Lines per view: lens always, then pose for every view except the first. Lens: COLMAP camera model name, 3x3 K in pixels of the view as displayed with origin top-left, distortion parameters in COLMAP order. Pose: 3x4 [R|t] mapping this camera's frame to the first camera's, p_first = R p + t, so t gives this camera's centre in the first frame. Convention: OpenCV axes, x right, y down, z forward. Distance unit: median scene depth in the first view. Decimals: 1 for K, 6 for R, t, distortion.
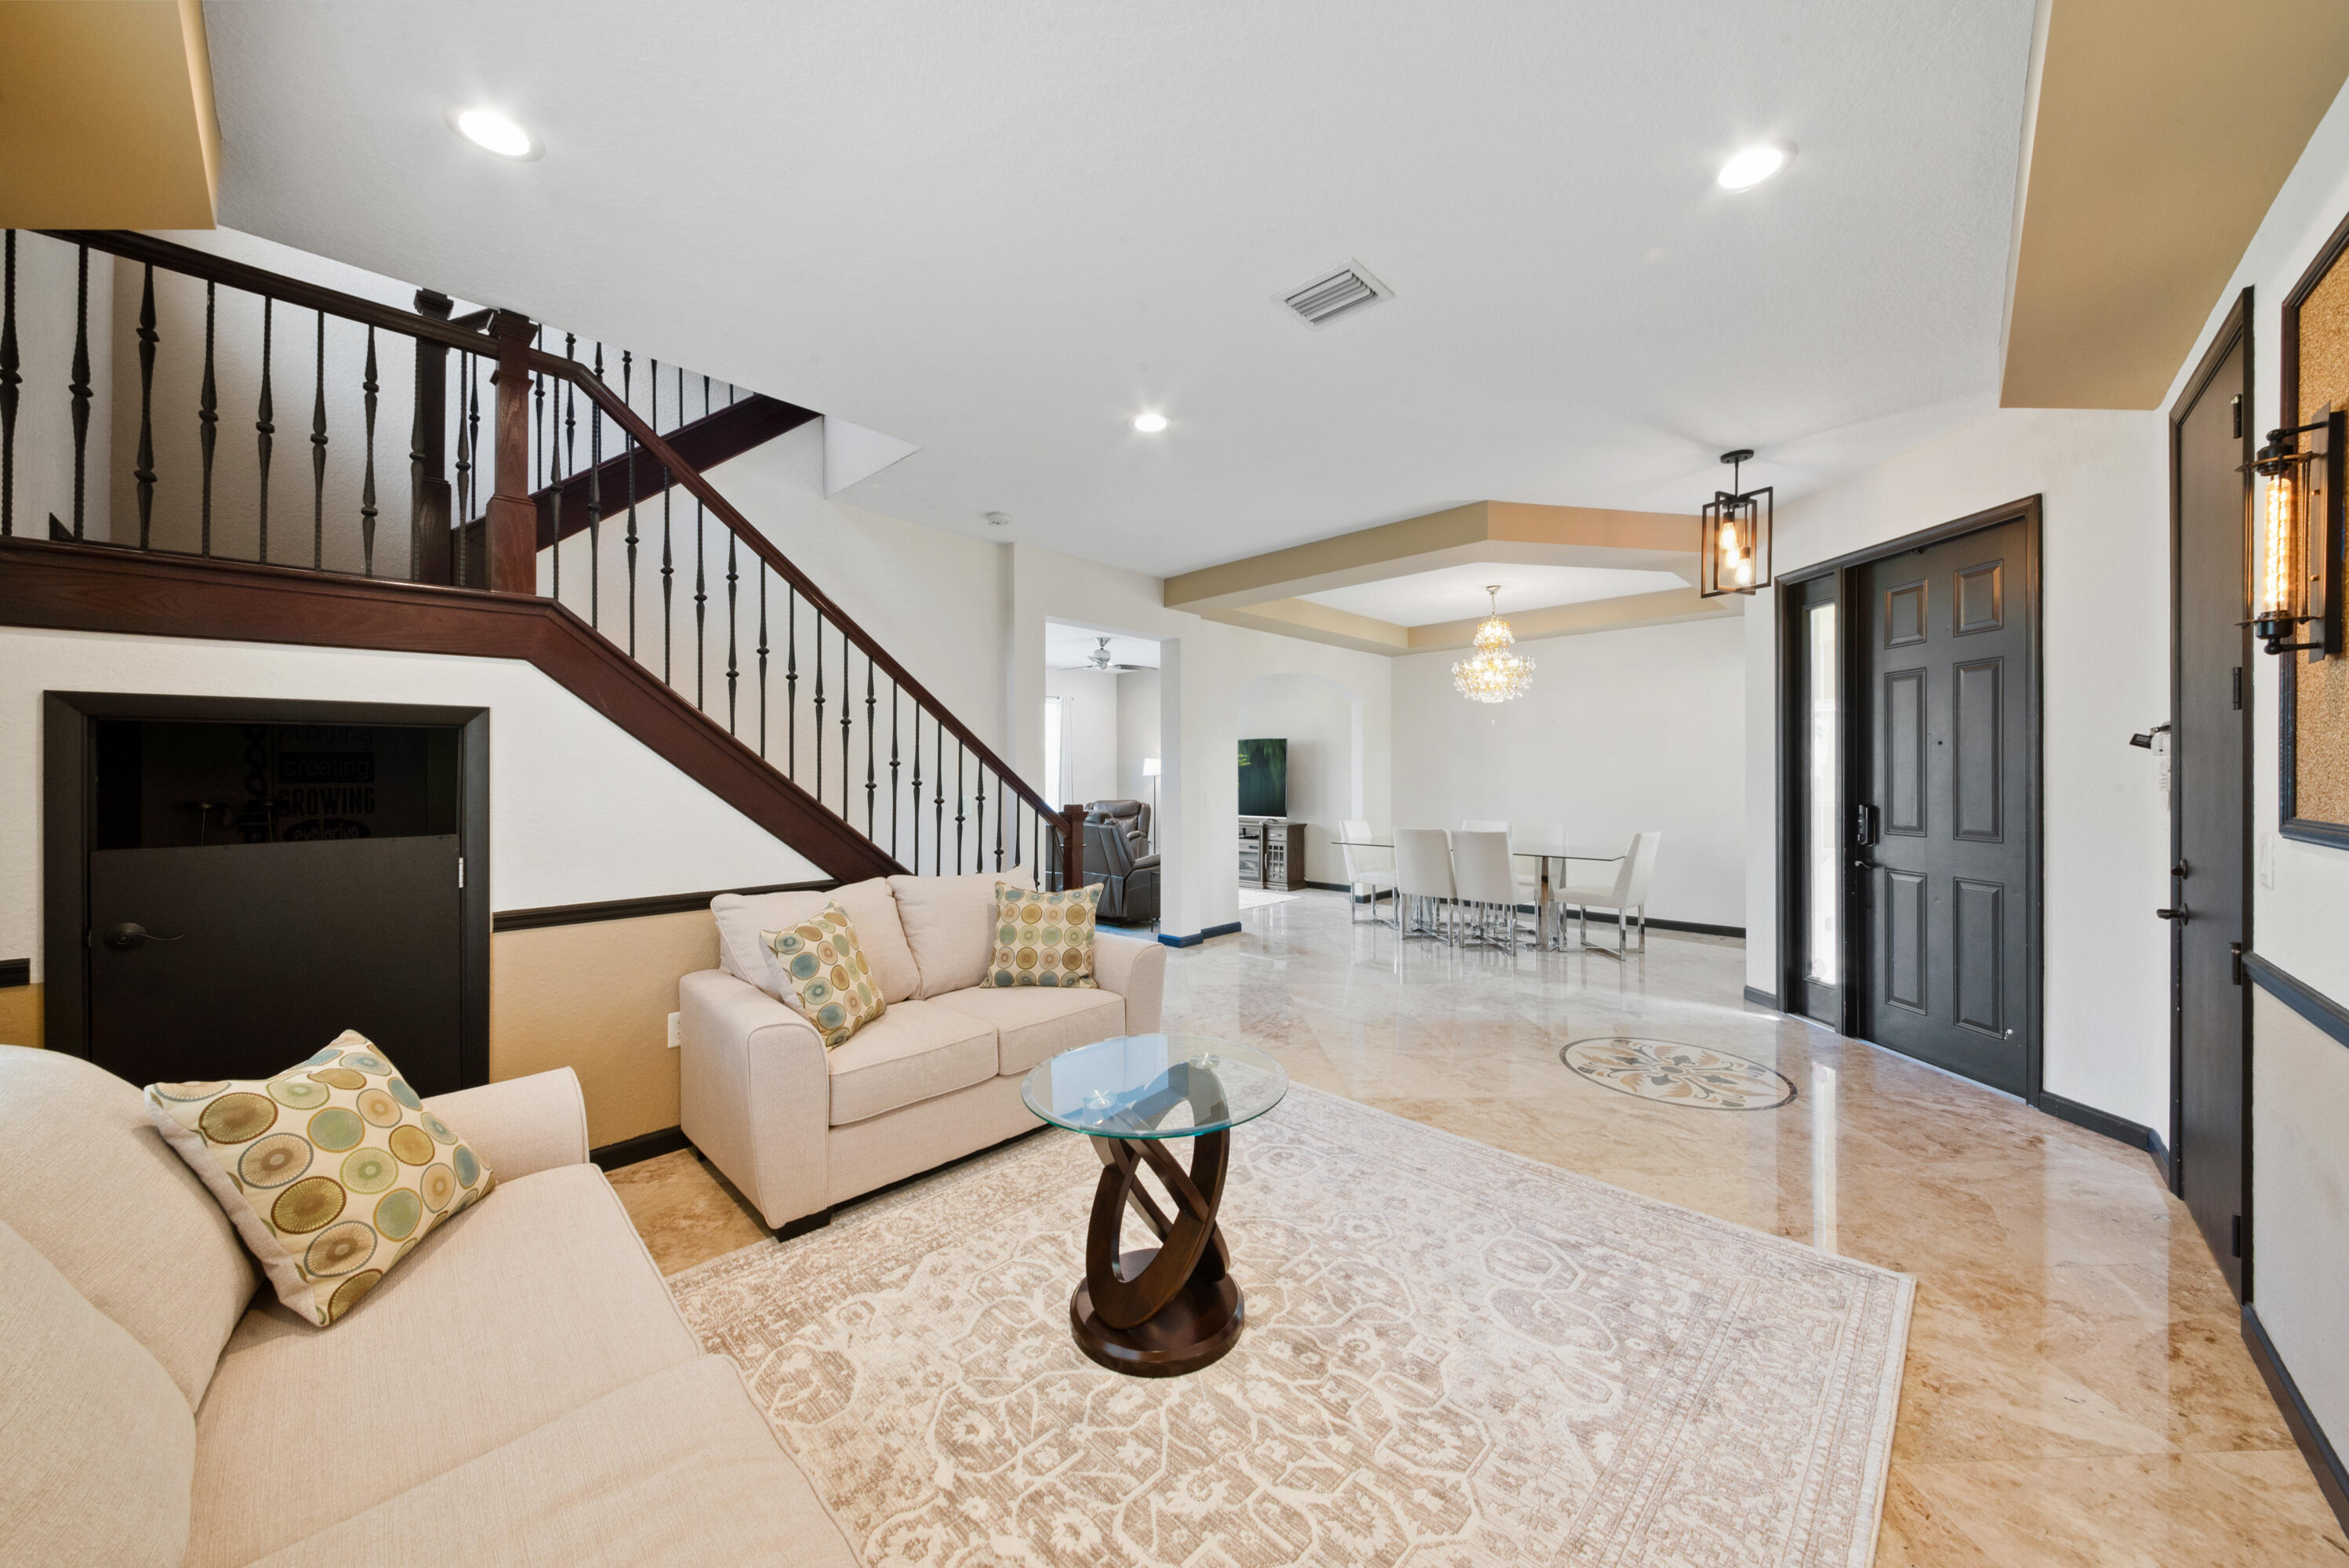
lens RADIAL K [[818.1, 0, 1176.7], [0, 818.1, 773.4], [0, 0, 1]] dist [0.027074, -0.012895]
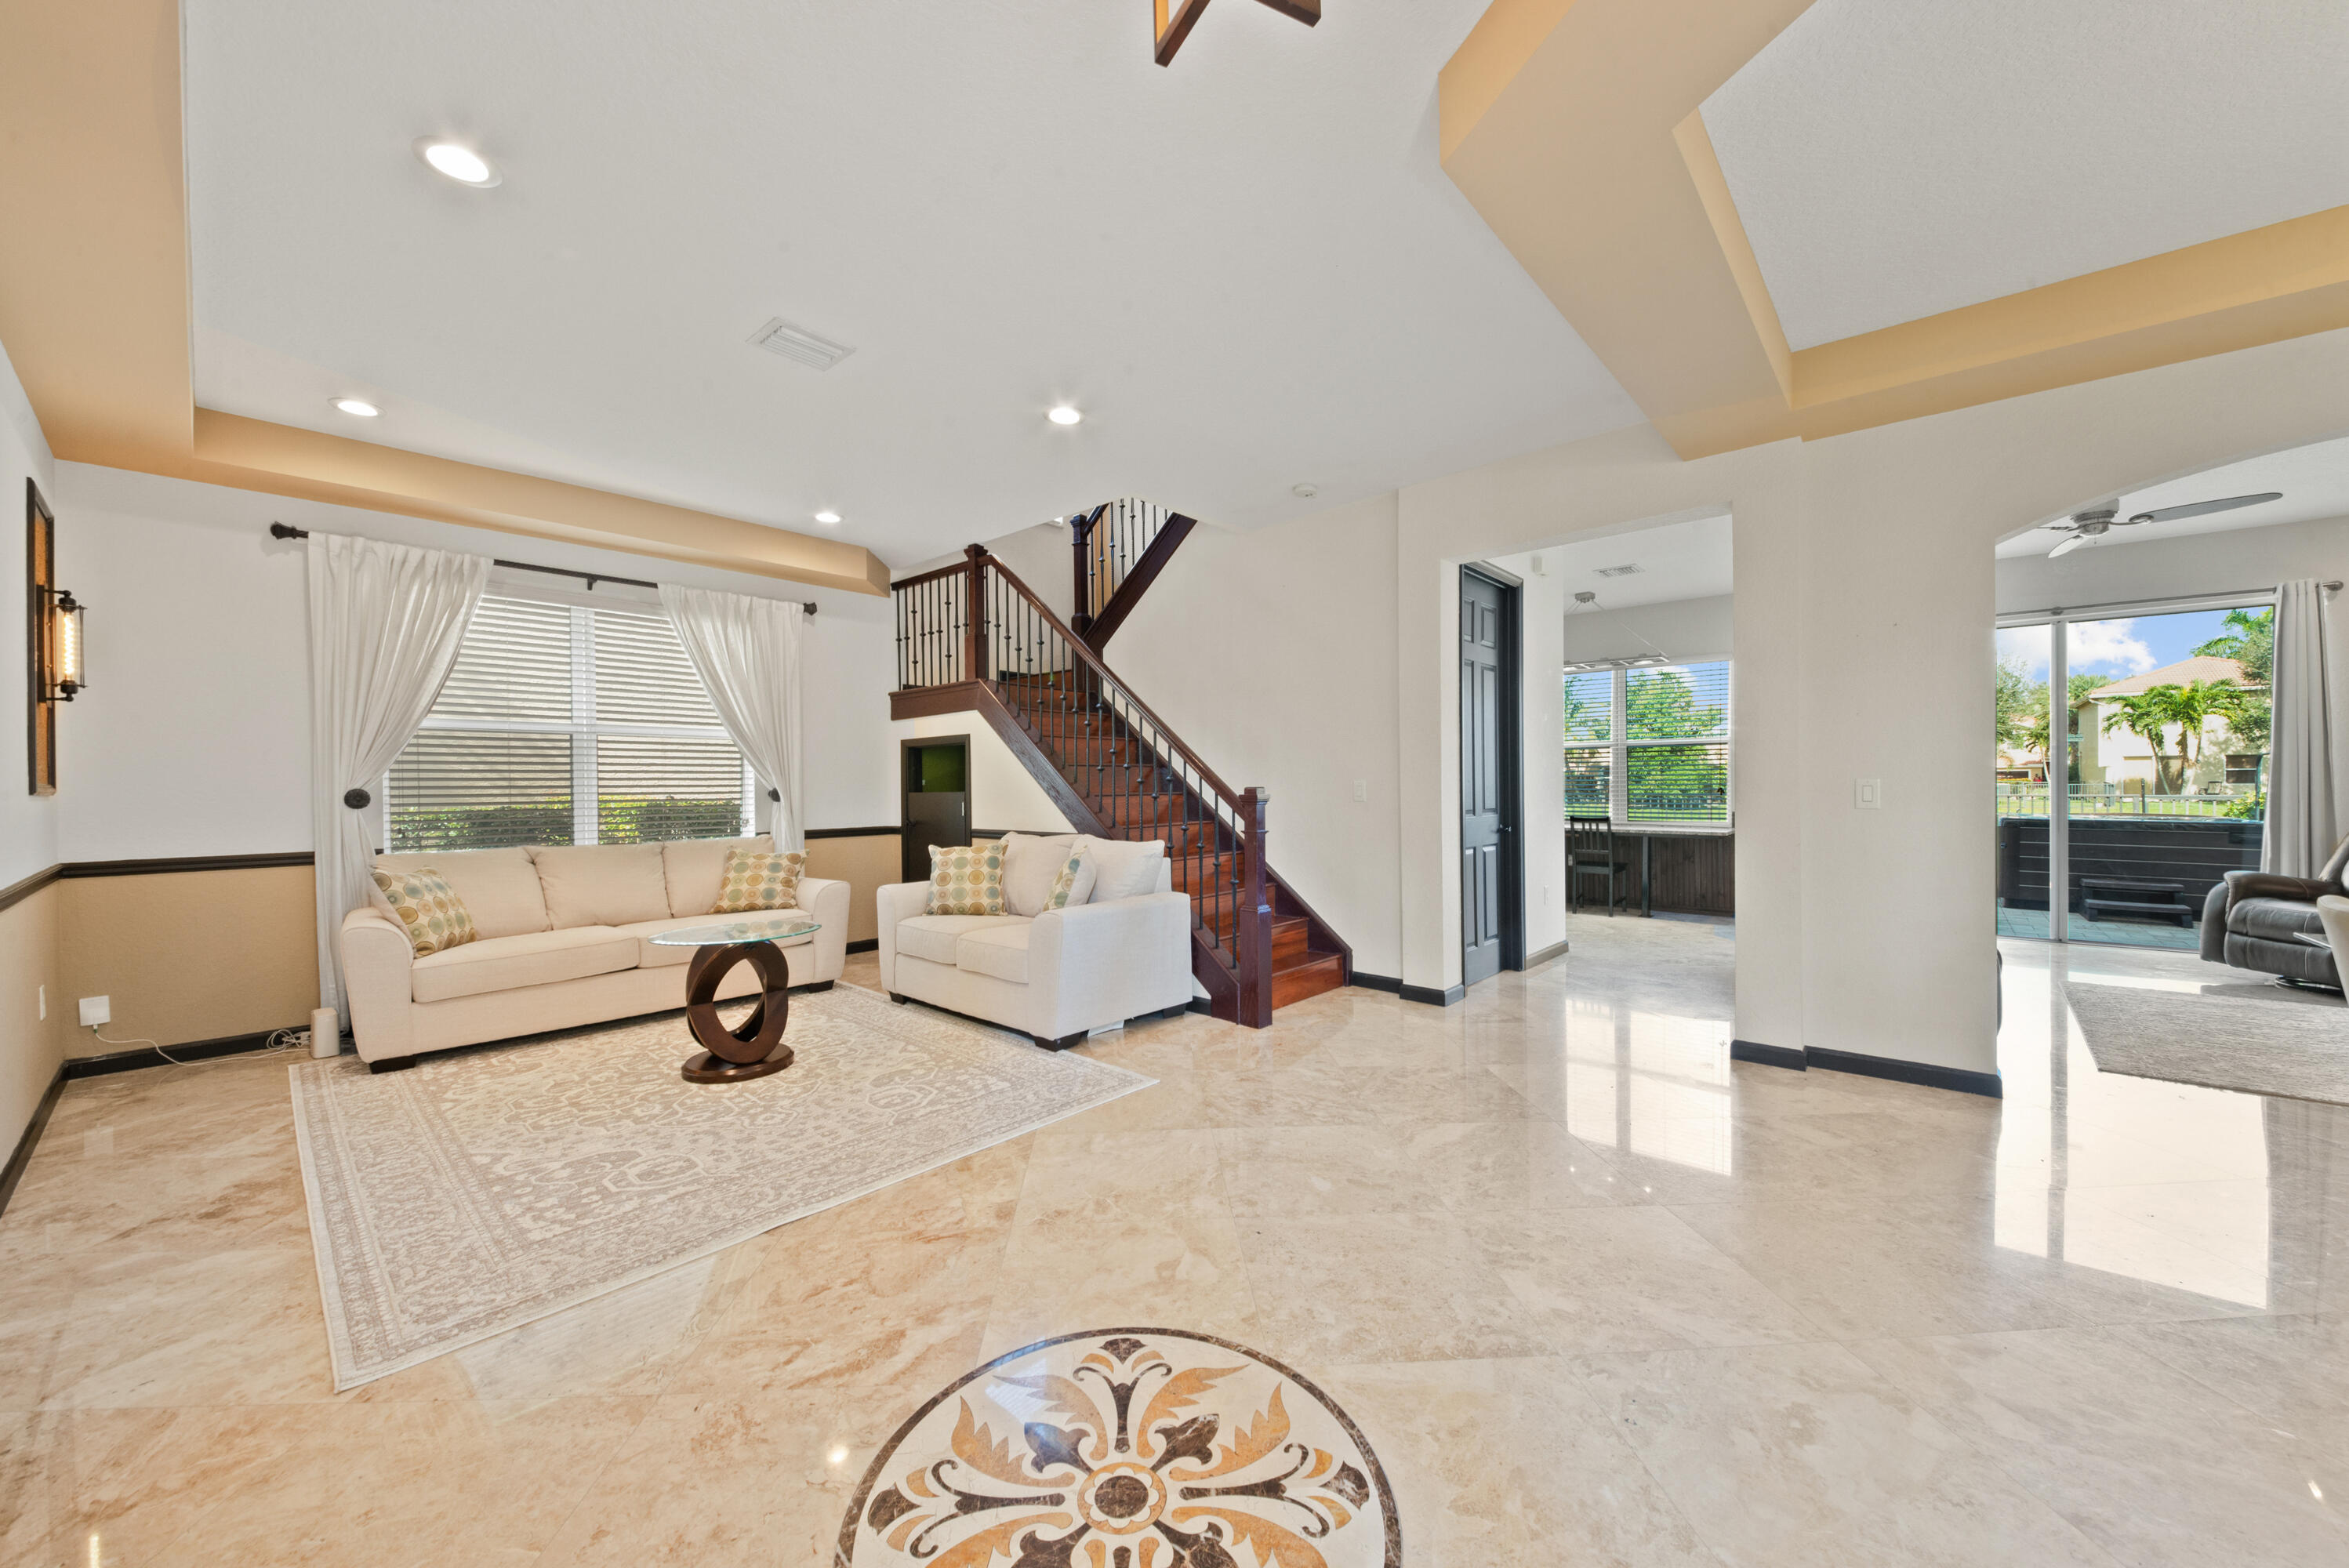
lens RADIAL K [[867.8, 0, 1178.3], [0, 867.8, 785.9], [0, 0, 1]] dist [0.011275, -0.007356]
pose [[0.029398, 0.003470, -0.999562, 1.146680], [0.010330, 0.999940, 0.003775, 0.042997], [0.999514, -0.010436, 0.029360, 1.177390]]
